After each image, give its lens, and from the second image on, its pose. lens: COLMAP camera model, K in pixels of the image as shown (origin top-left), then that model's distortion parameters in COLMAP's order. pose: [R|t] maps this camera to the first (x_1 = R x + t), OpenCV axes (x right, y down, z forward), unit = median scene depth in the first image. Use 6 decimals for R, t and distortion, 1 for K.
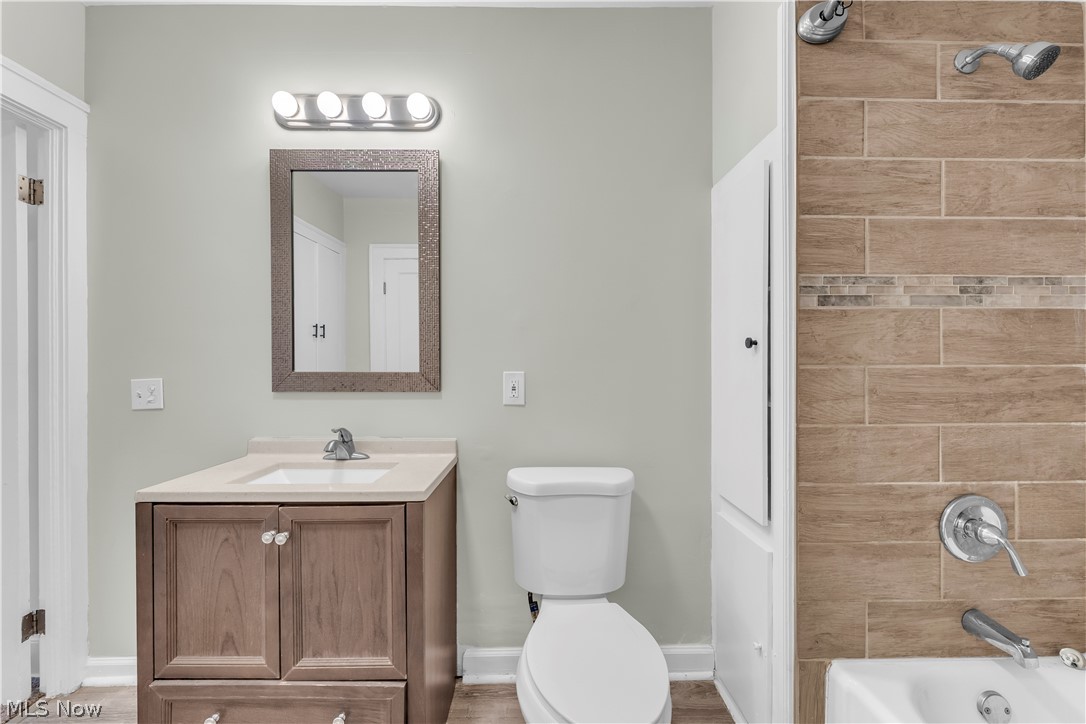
lens RADIAL K [[441.6, 0, 544.5], [0, 441.6, 362.9], [0, 0, 1]] dist [-0.000371, -0.000386]
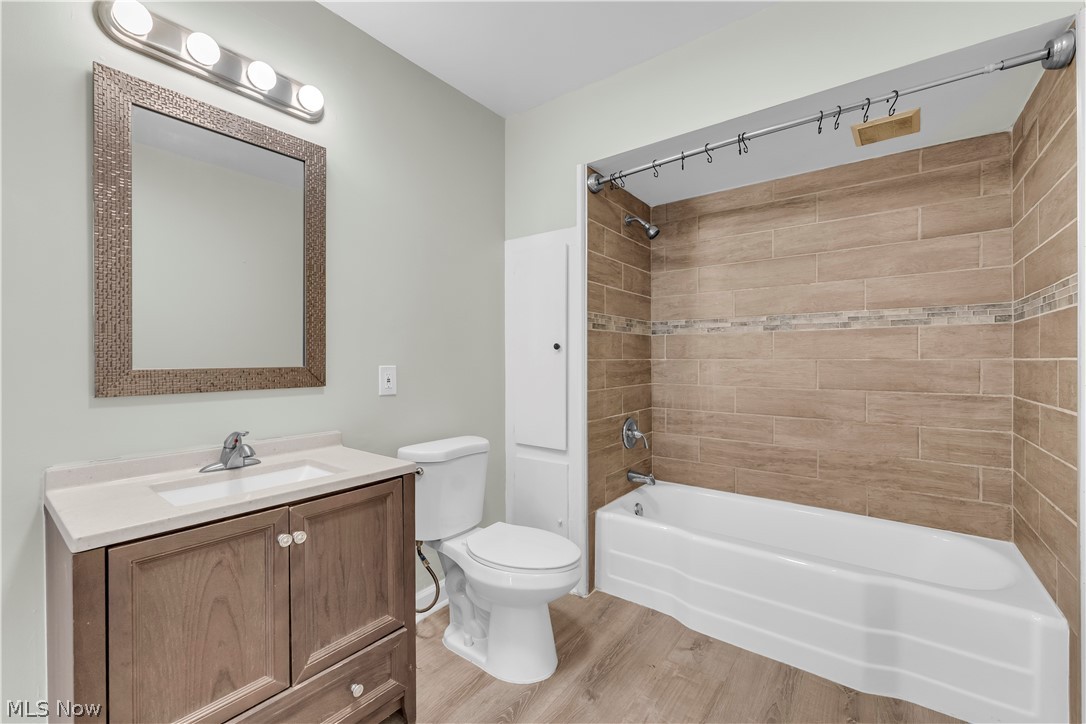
lens RADIAL K [[441.6, 0, 535.7], [0, 441.6, 360.8], [0, 0, 1]] dist [-0.000371, -0.000386]
pose [[0.627607, -0.002477, 0.778526, -1.009532], [0.002310, 0.999996, 0.001319, 0.008555], [-0.778527, 0.000970, 0.627611, -0.017138]]
